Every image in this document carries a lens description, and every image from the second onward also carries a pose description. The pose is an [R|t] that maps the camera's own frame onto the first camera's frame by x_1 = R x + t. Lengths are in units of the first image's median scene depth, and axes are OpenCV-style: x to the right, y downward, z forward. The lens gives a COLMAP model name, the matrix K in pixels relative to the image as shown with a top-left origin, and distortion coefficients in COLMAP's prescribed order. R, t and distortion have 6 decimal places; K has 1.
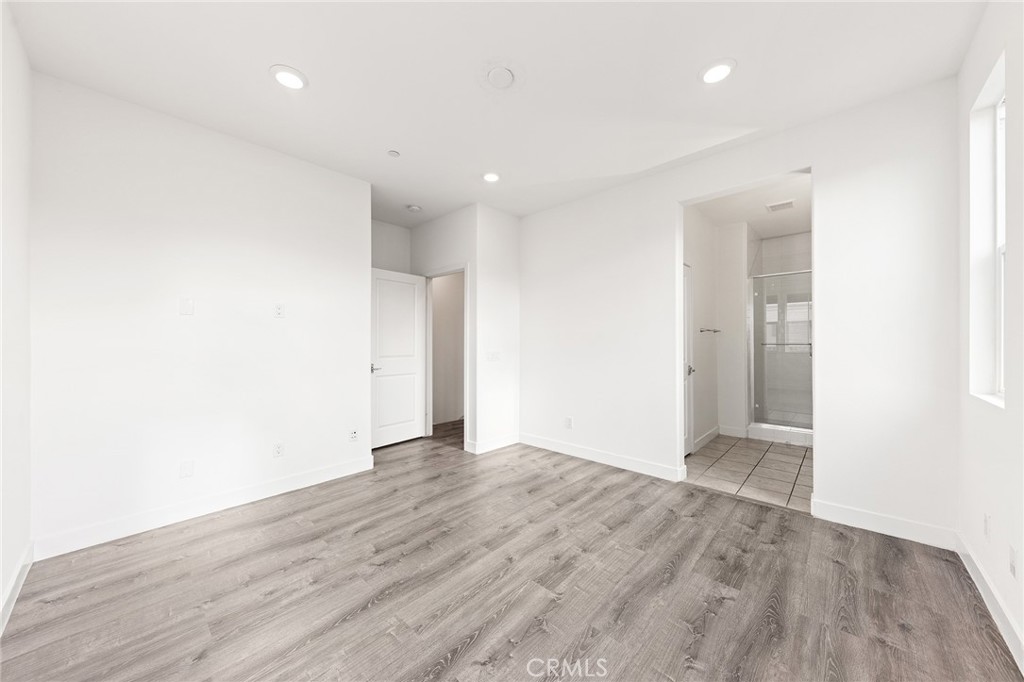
lens RADIAL K [[357.7, 0, 499.1], [0, 357.7, 343.7], [0, 0, 1]] dist [-0.000707, -0.000042]
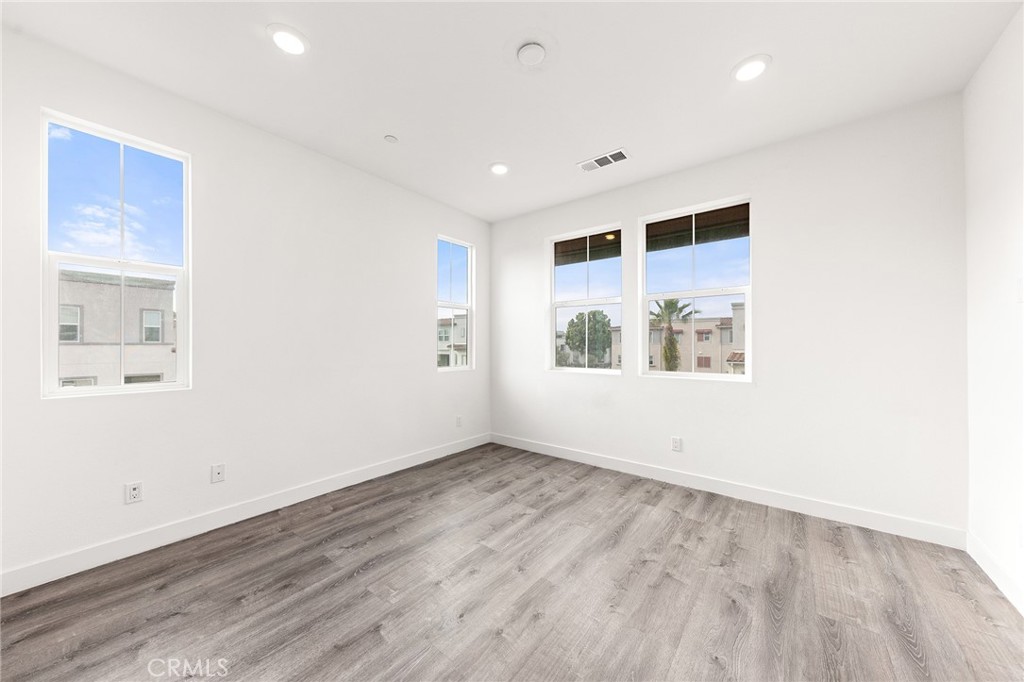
lens RADIAL K [[357.7, 0, 499.1], [0, 357.7, 343.7], [0, 0, 1]] dist [-0.000707, -0.000042]
pose [[-0.996957, 0.000624, -0.077953, 0.170995], [0.000665, 1.000000, -0.000499, -0.005602], [0.077952, -0.000549, -0.996957, 2.043416]]
